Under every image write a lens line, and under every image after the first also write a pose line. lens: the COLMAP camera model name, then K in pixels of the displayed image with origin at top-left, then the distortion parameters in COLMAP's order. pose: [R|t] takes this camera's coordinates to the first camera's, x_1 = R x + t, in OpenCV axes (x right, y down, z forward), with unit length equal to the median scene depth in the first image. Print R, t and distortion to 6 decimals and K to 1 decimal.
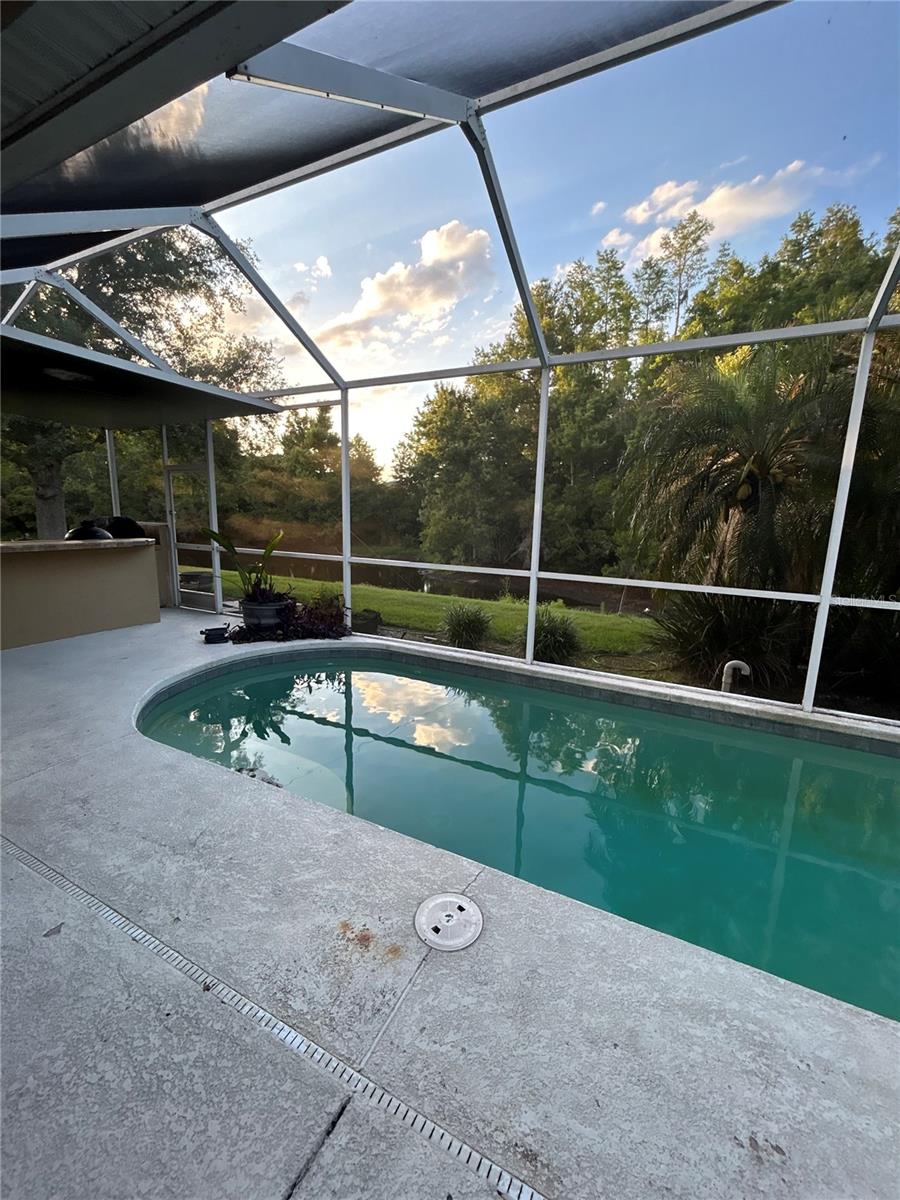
lens RADIAL K [[478.2, 0, 446.3], [0, 478.2, 593.8], [0, 0, 1]] dist [0.001504, 0.000163]
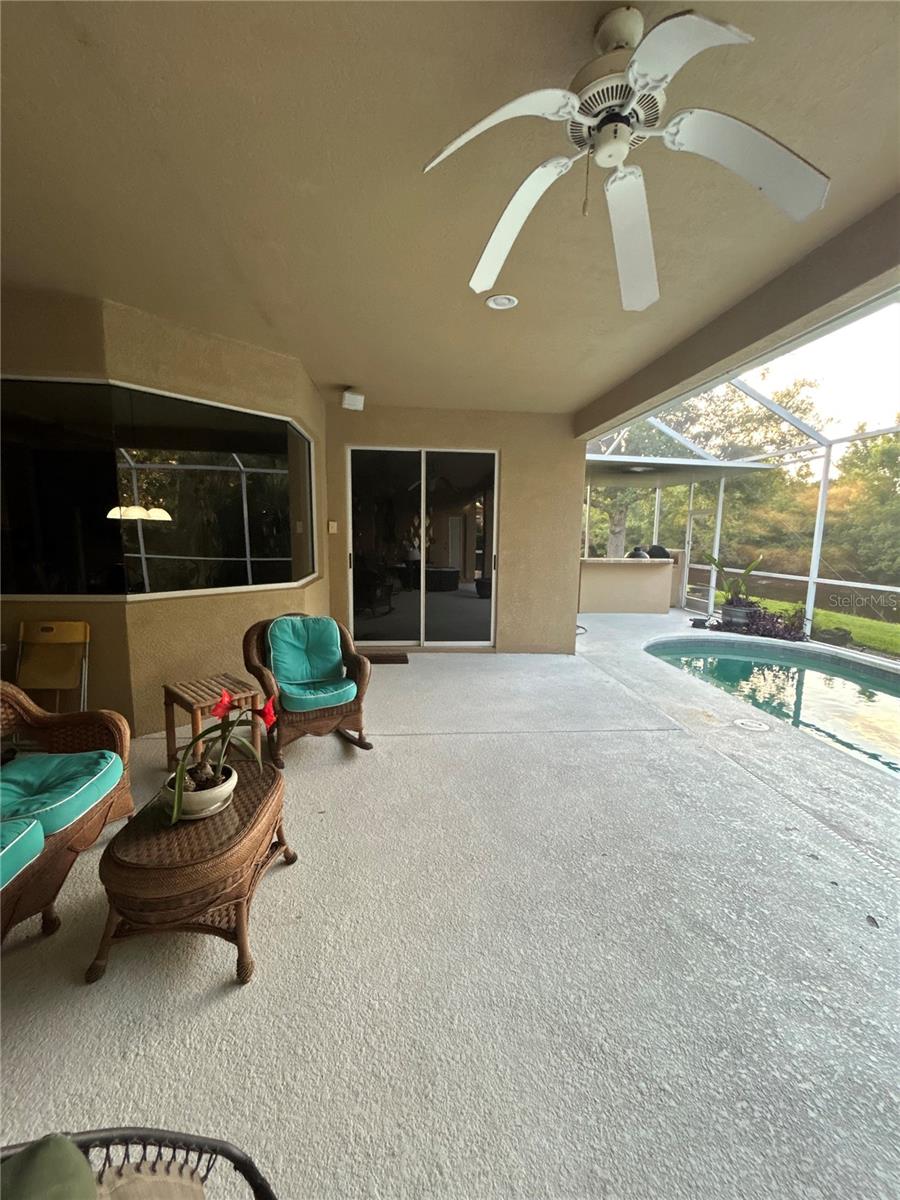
lens RADIAL K [[478.2, 0, 445.0], [0, 478.2, 591.3], [0, 0, 1]] dist [0.001504, 0.000163]
pose [[0.524223, 0.089255, -0.846890, 0.329221], [-0.146312, 0.989144, 0.013681, 0.074887], [0.838918, 0.116738, 0.531591, -0.437897]]
